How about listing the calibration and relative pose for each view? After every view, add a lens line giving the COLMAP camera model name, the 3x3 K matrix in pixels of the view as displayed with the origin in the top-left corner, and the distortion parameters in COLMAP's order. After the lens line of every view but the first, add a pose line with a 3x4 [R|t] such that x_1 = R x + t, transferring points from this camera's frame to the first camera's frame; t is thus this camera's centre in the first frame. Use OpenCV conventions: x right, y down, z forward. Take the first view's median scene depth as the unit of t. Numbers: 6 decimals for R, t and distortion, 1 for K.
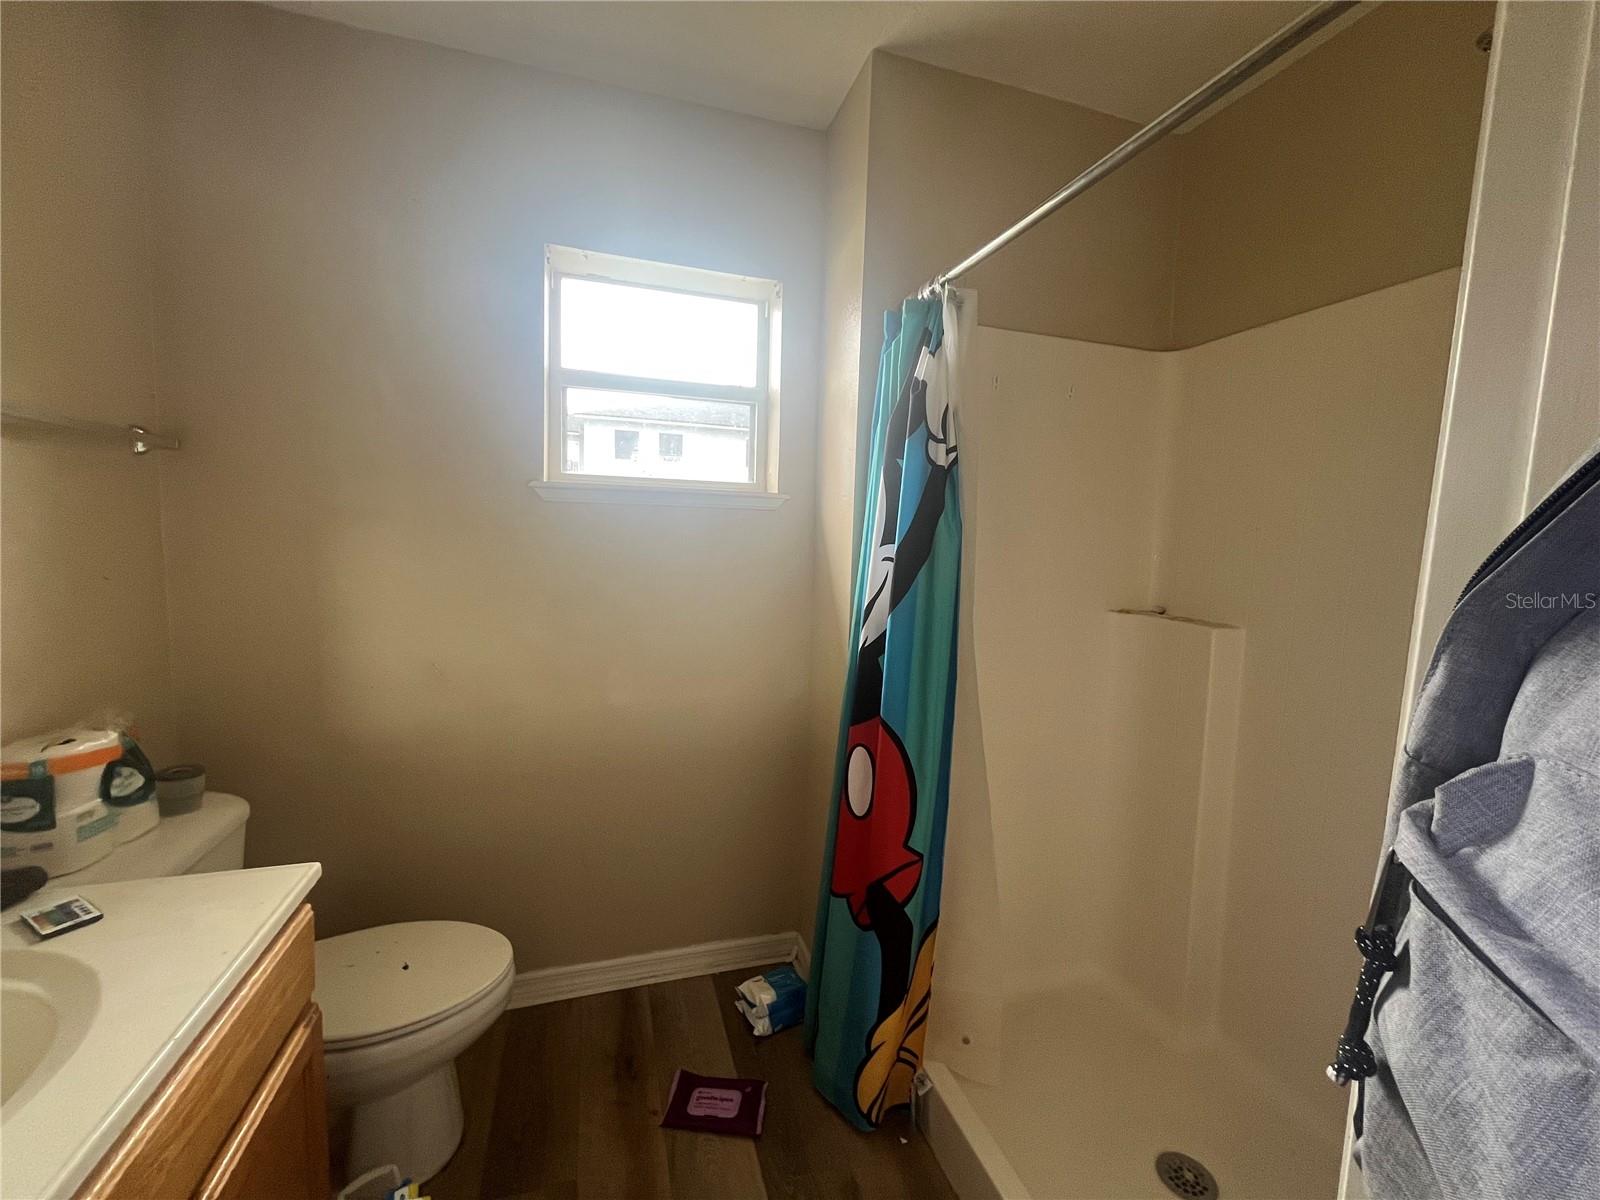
lens RADIAL K [[647.0, 0, 796.6], [0, 647.0, 594.7], [0, 0, 1]] dist [-0.001794, 0.000004]
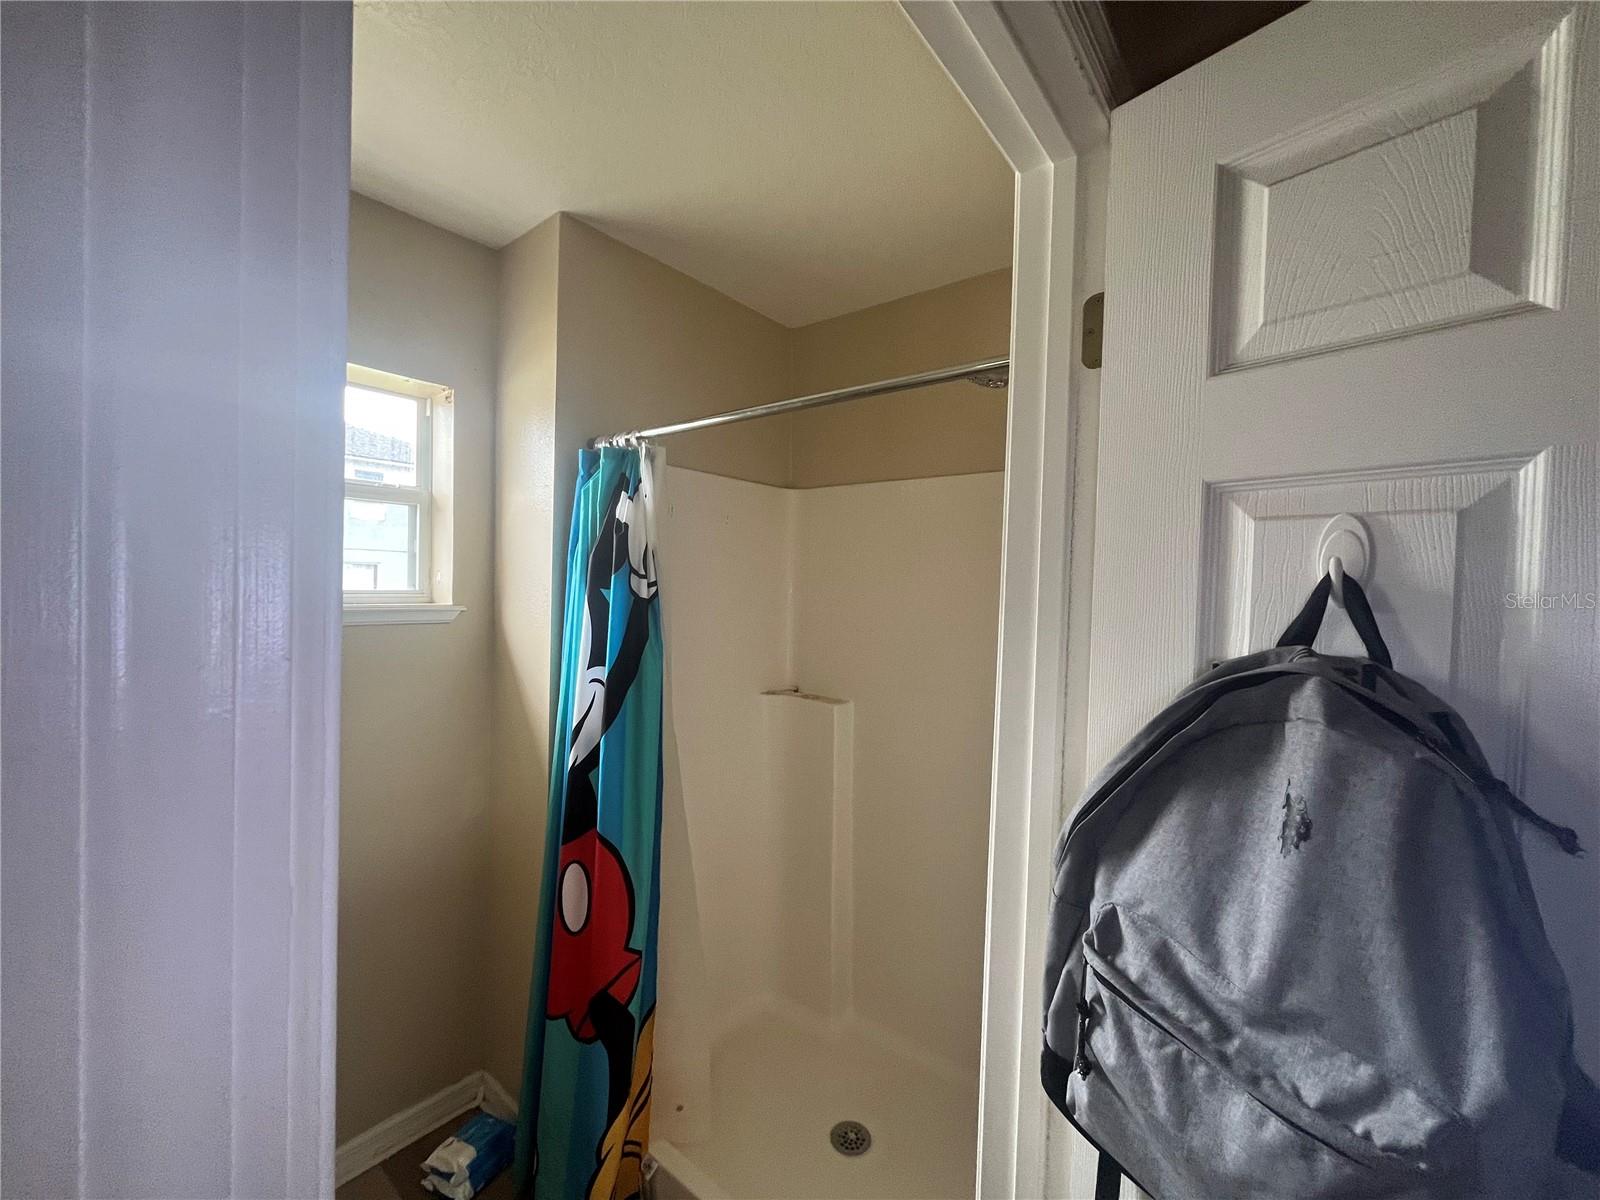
lens RADIAL K [[647.0, 0, 796.6], [0, 647.0, 594.7], [0, 0, 1]] dist [-0.001794, 0.000004]
pose [[0.829985, -0.019827, 0.557434, -0.180854], [0.050651, 0.997918, -0.039923, -0.141136], [-0.555482, 0.061370, 0.829261, -0.089245]]
